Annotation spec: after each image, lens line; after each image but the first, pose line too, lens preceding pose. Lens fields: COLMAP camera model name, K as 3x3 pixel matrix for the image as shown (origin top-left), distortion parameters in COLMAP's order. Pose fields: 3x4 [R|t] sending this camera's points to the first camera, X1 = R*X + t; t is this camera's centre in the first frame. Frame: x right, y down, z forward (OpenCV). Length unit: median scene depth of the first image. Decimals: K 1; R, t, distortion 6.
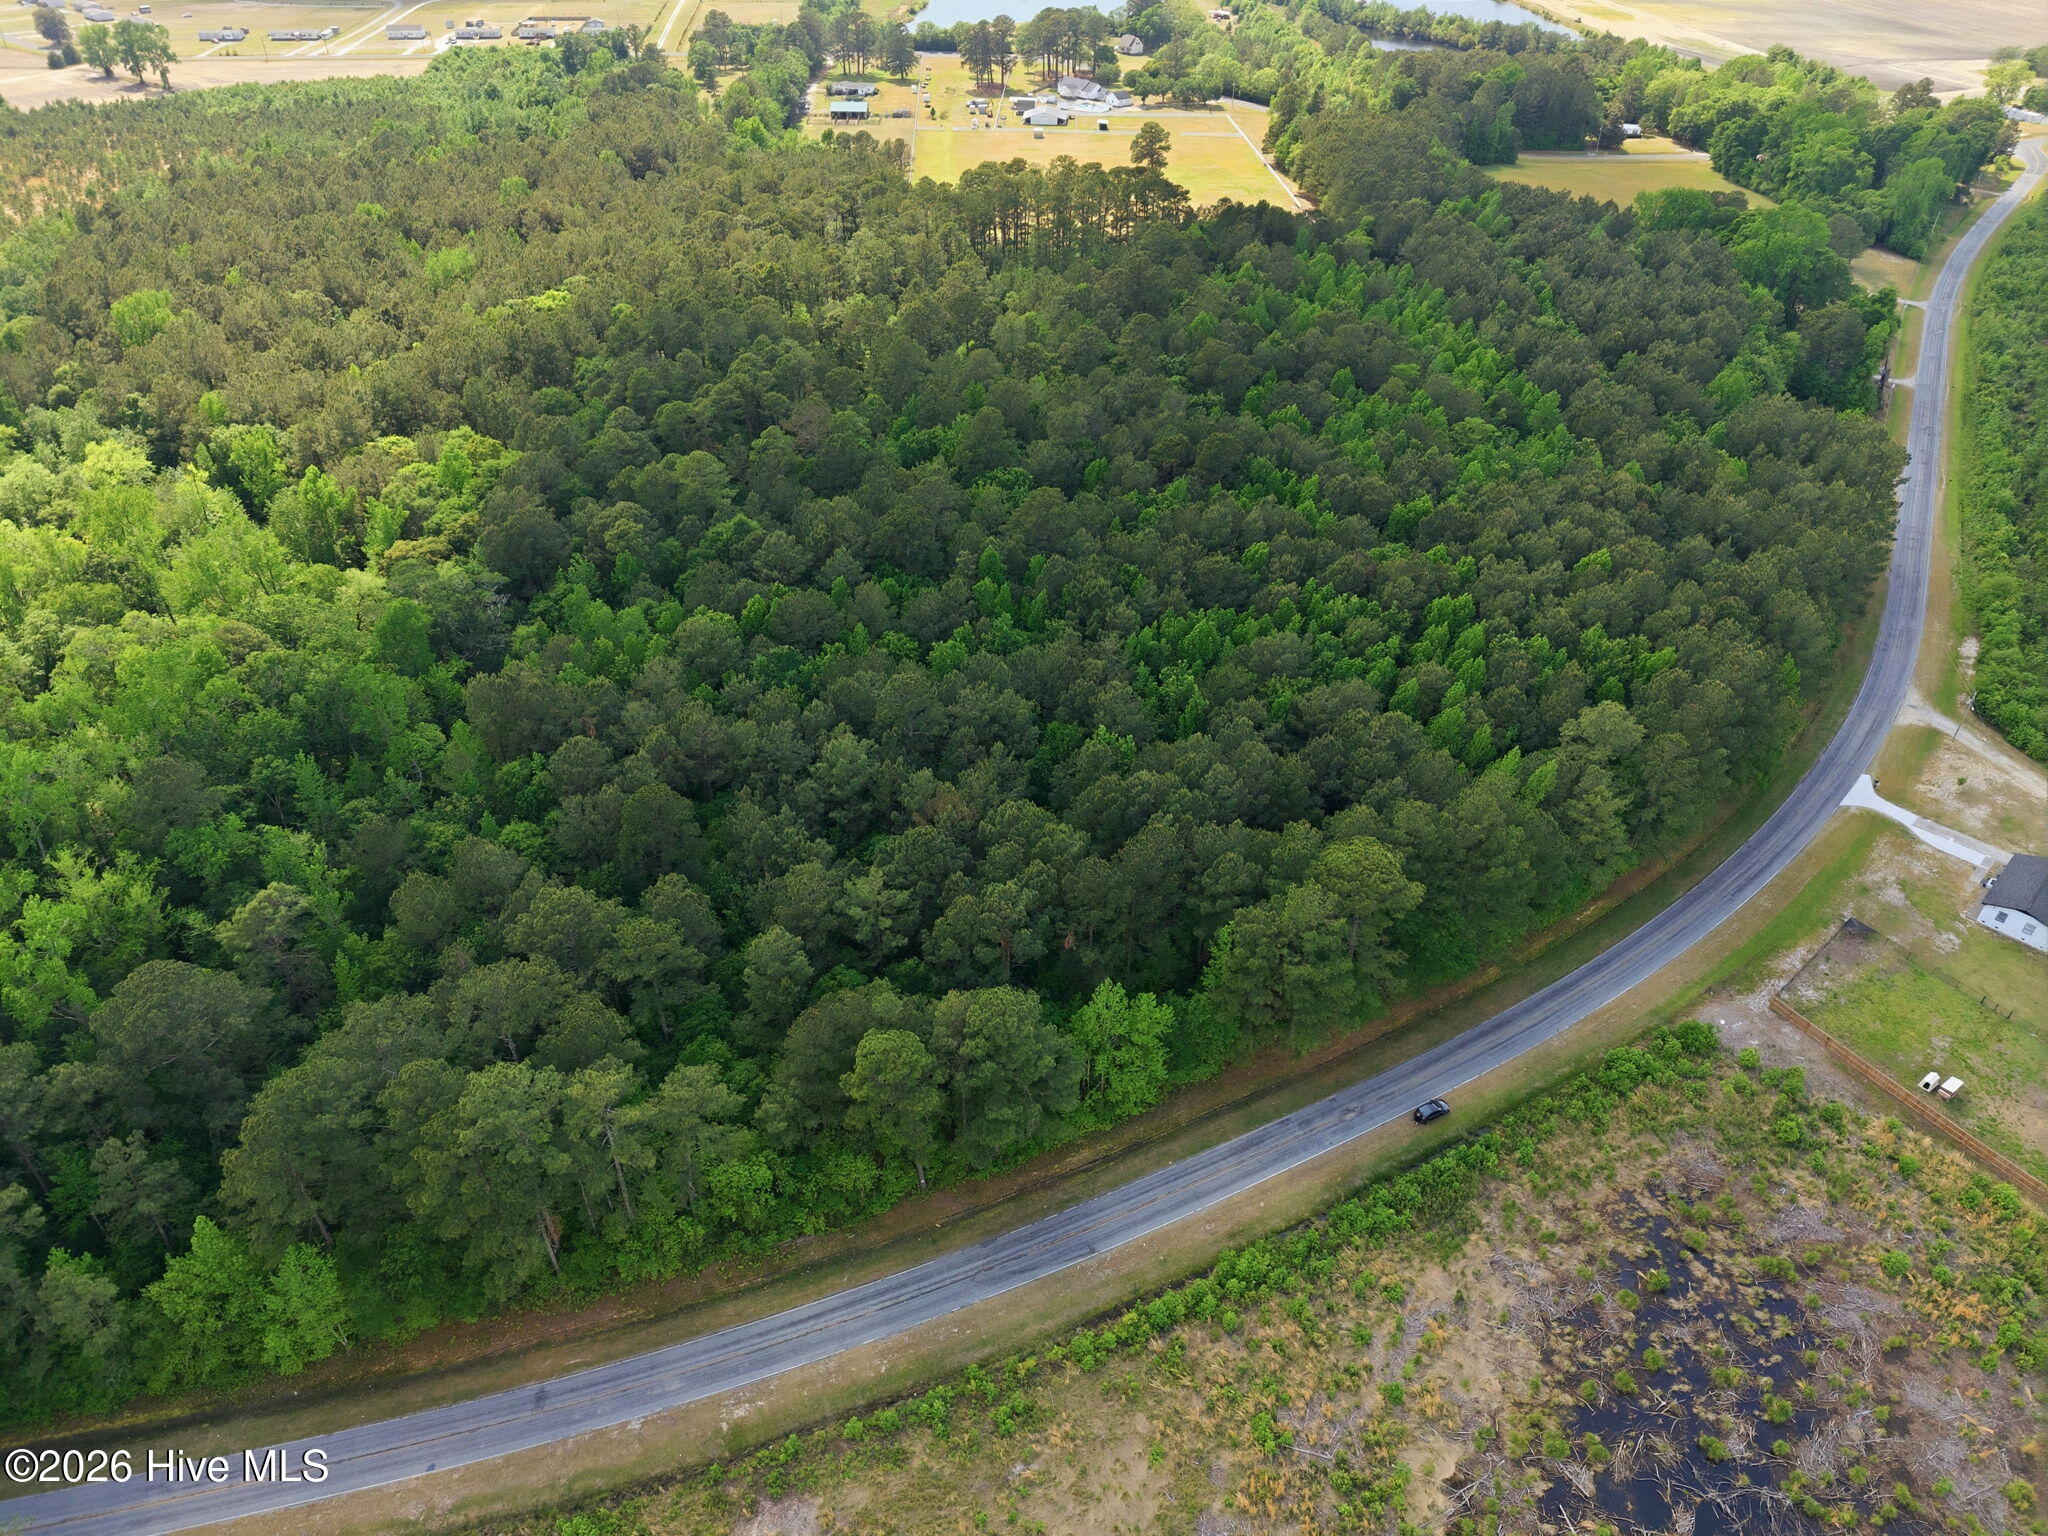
lens RADIAL K [[1371.3, 0, 1022.6], [0, 1371.3, 770.8], [0, 0, 1]] dist [0.017155, -0.011492]
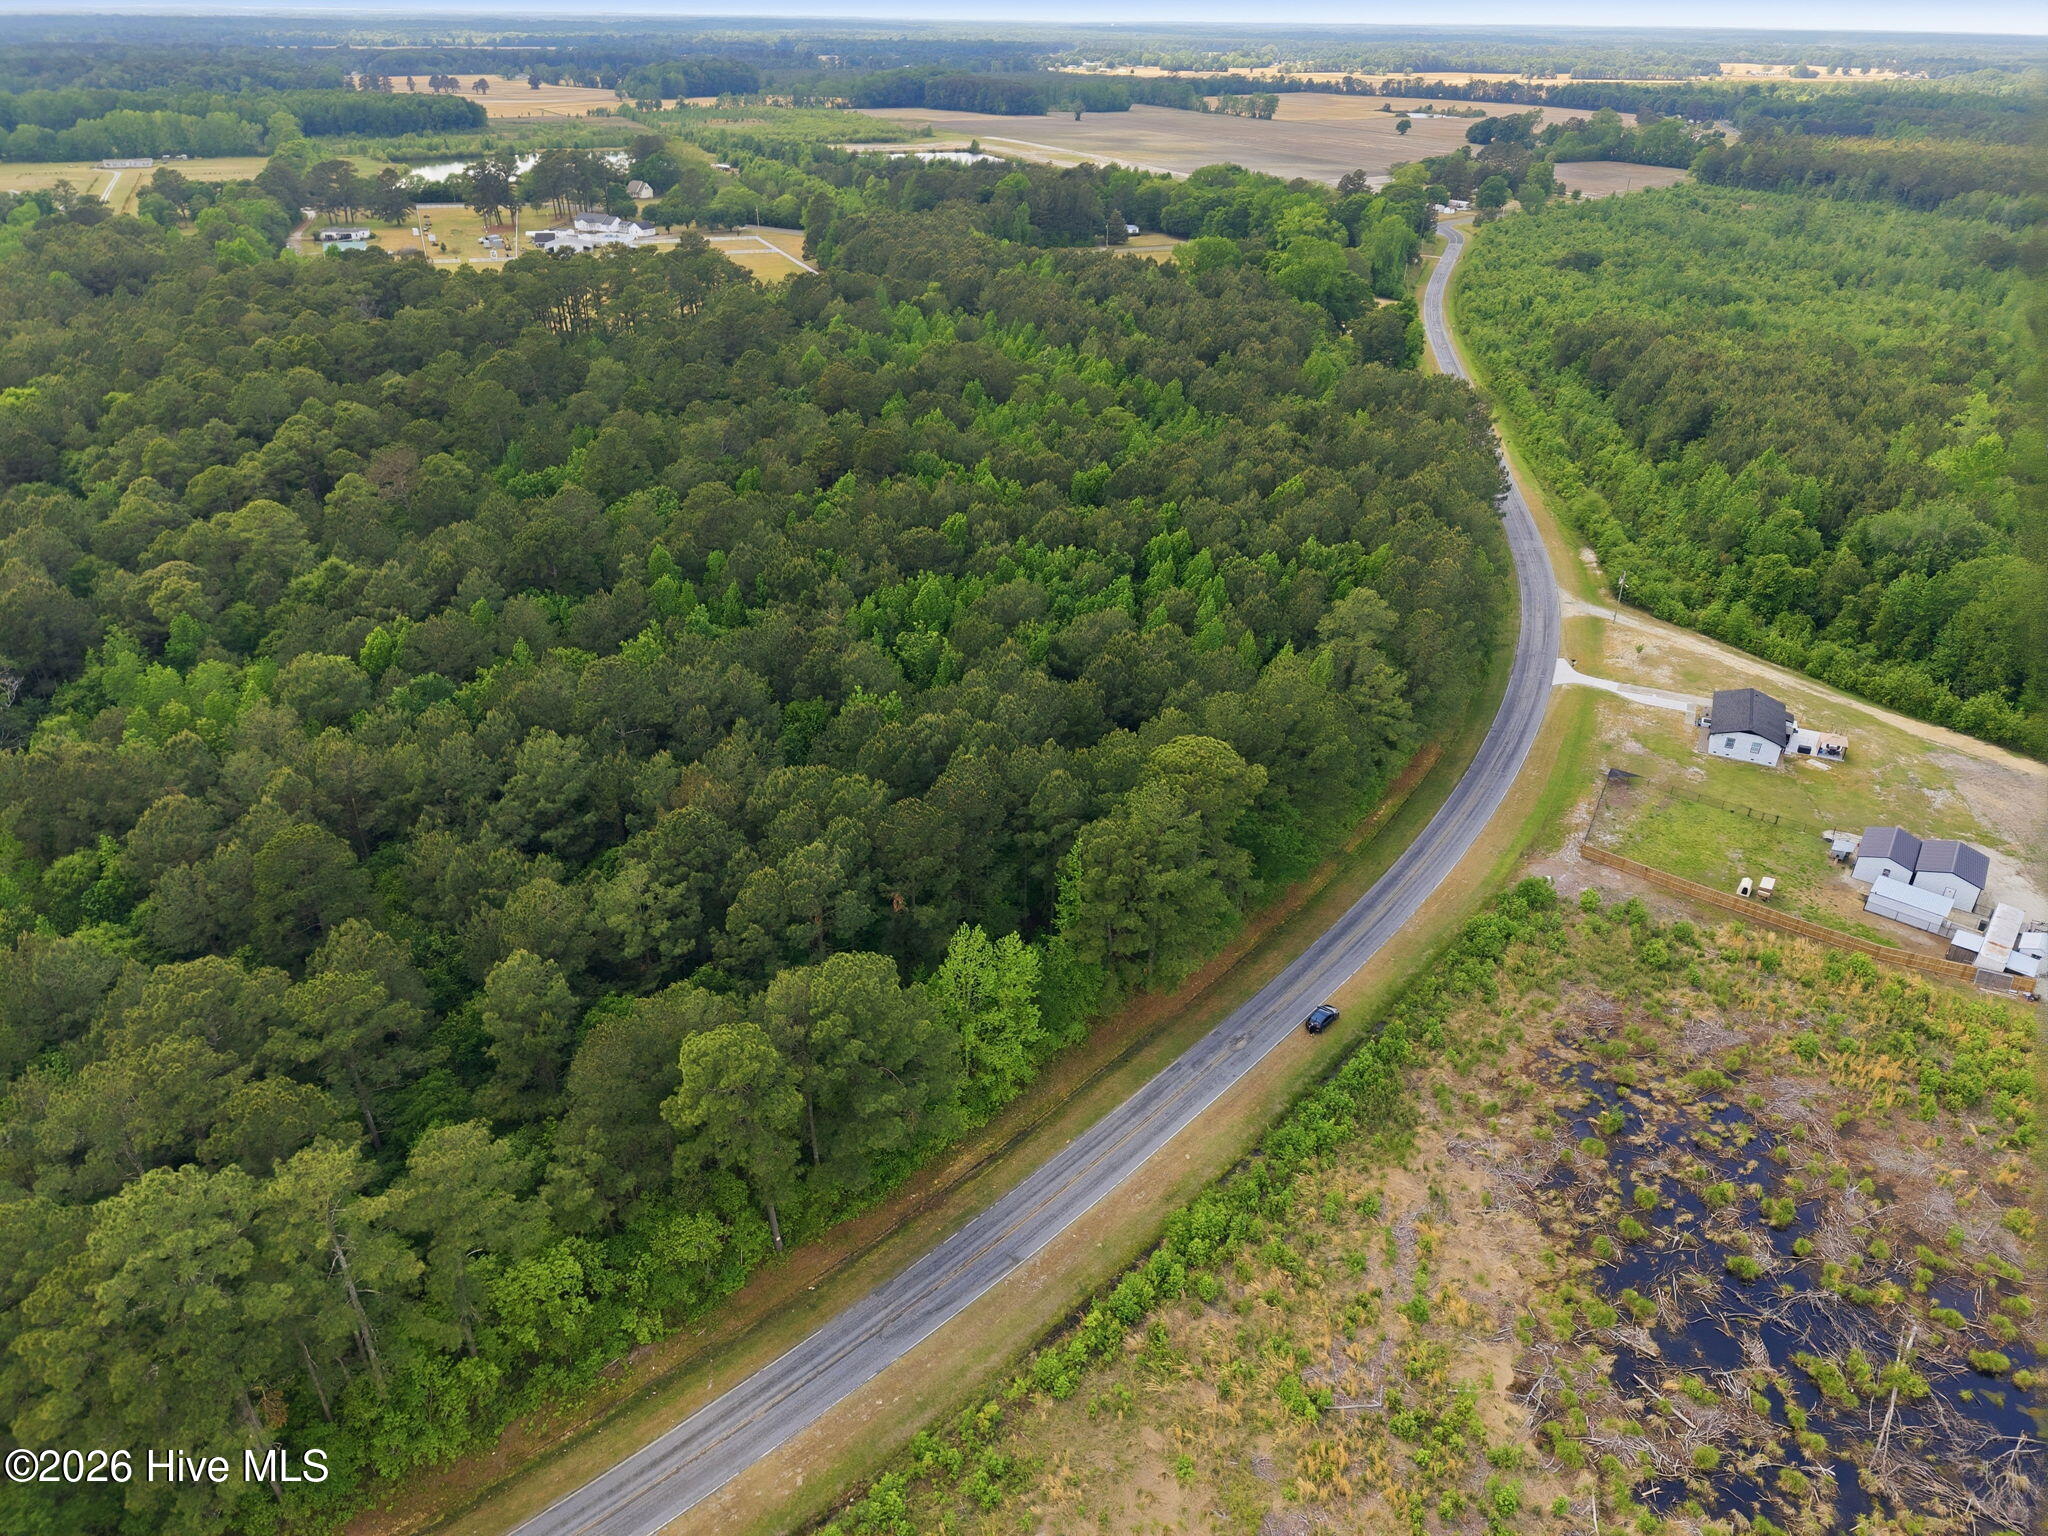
lens RADIAL K [[1371.3, 0, 1022.1], [0, 1371.3, 773.2], [0, 0, 1]] dist [0.017155, -0.011492]
pose [[0.940823, -0.164567, 0.296258, -0.109025], [0.199018, 0.975860, -0.089944, 0.120733], [-0.274304, 0.143582, 0.950863, 0.169756]]
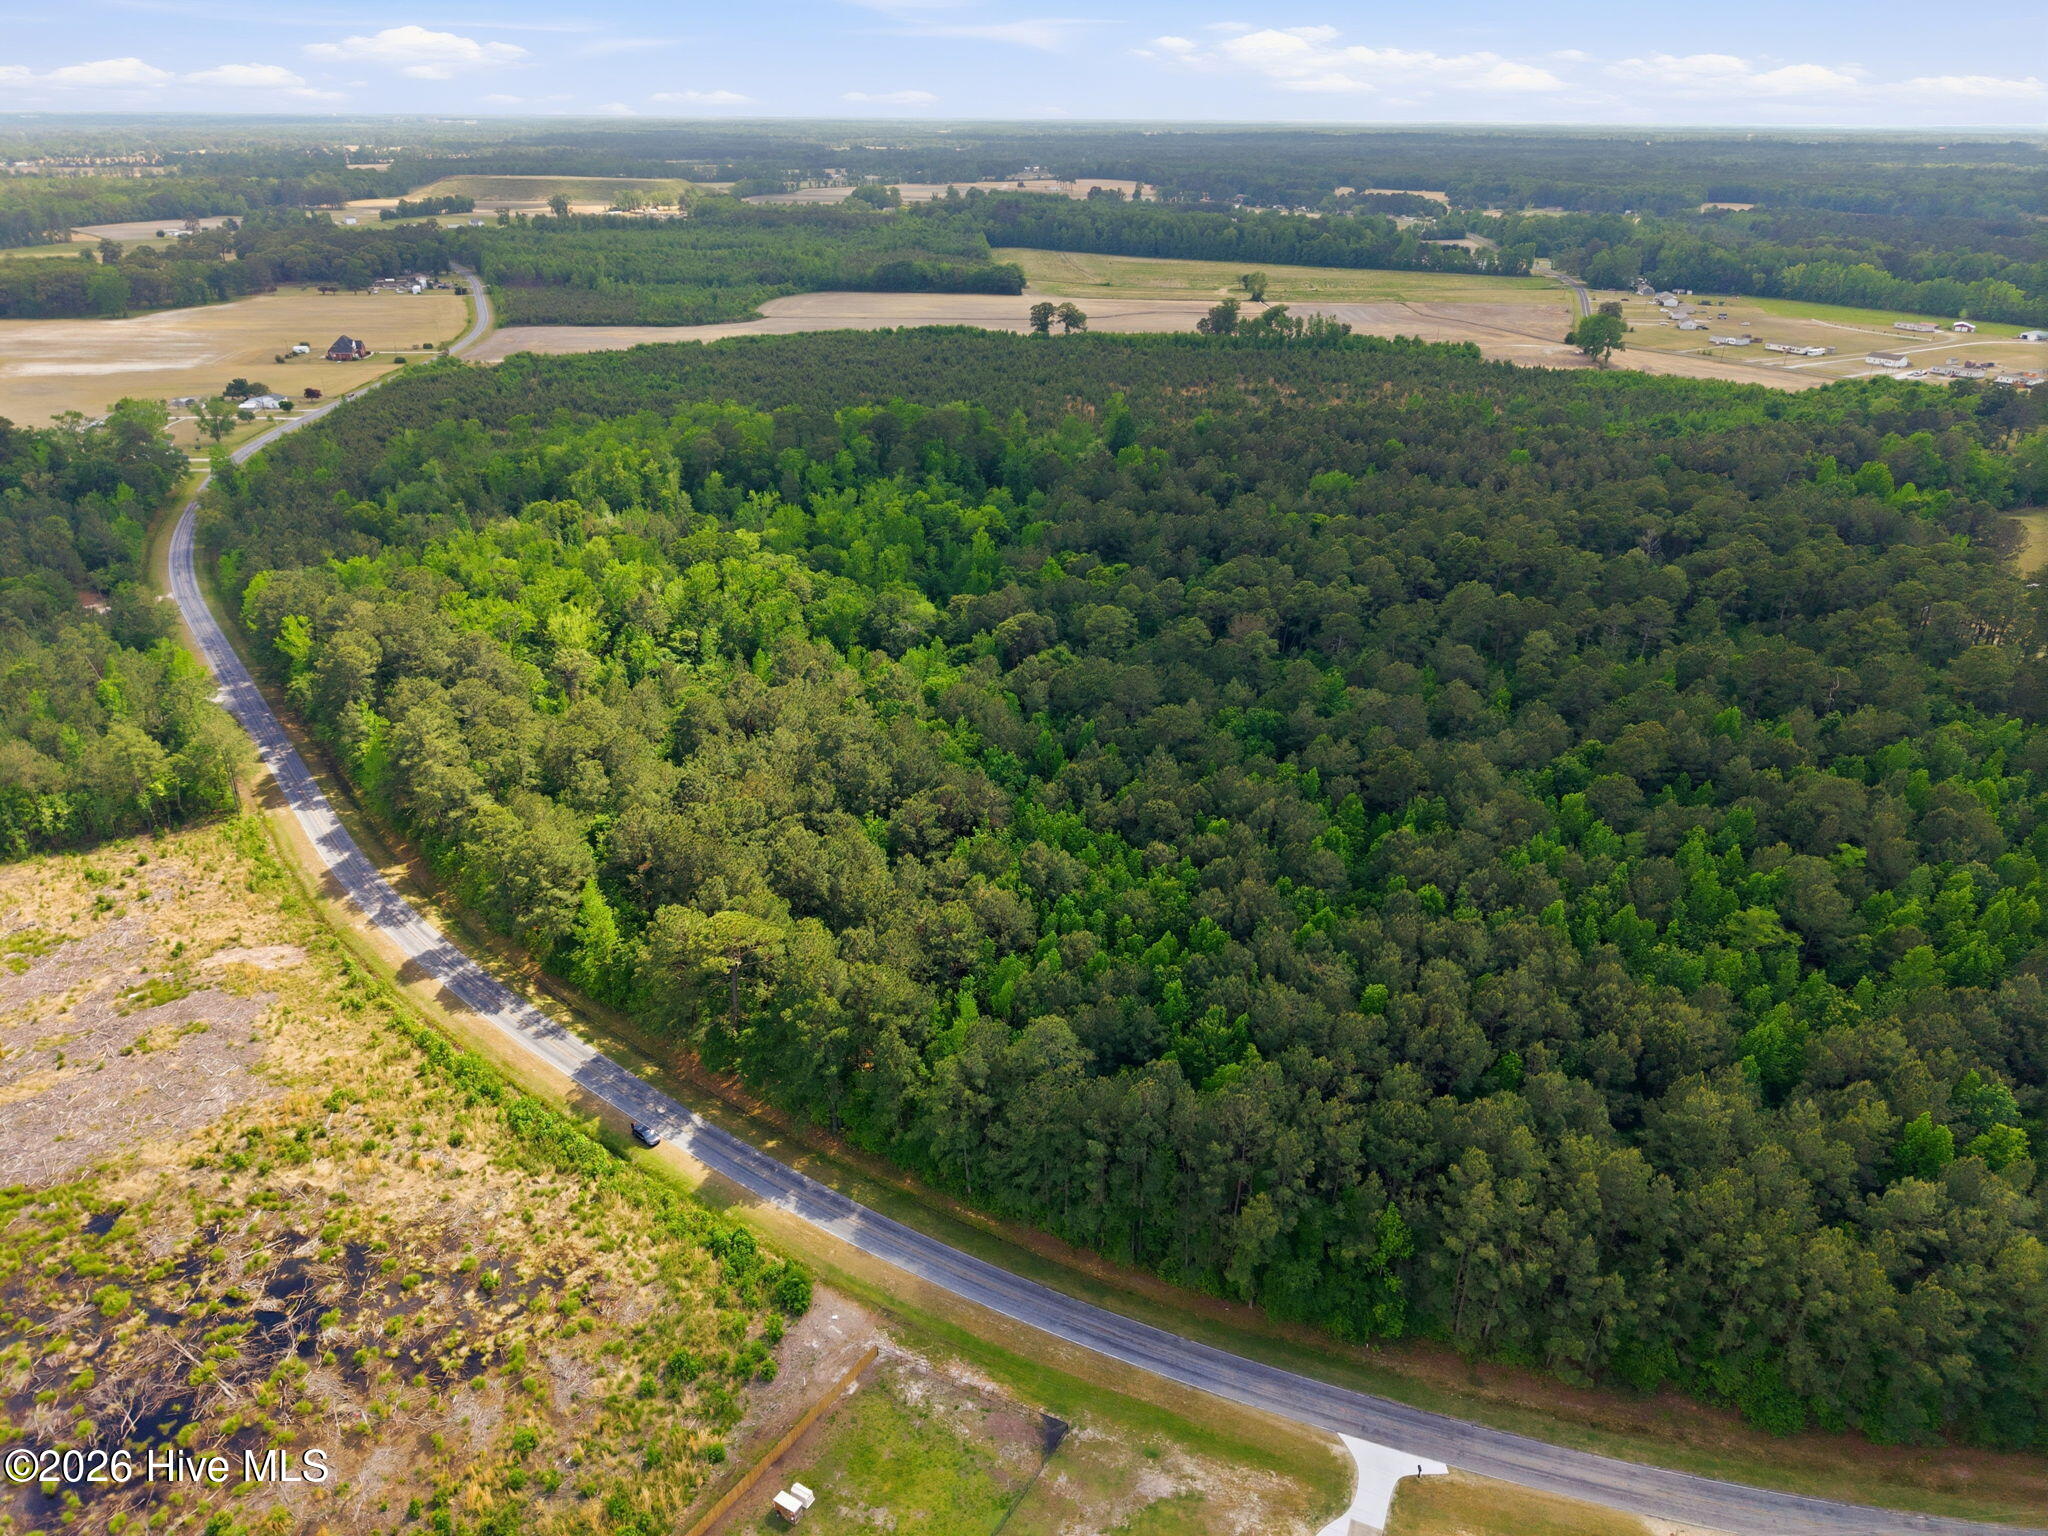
lens RADIAL K [[1371.3, 0, 1025.4], [0, 1371.3, 766.7], [0, 0, 1]] dist [0.017155, -0.011492]
pose [[0.396982, 0.386499, -0.832480, 1.159111], [-0.541806, 0.830800, 0.127350, -0.308316], [0.740845, 0.400488, 0.539221, 0.429694]]
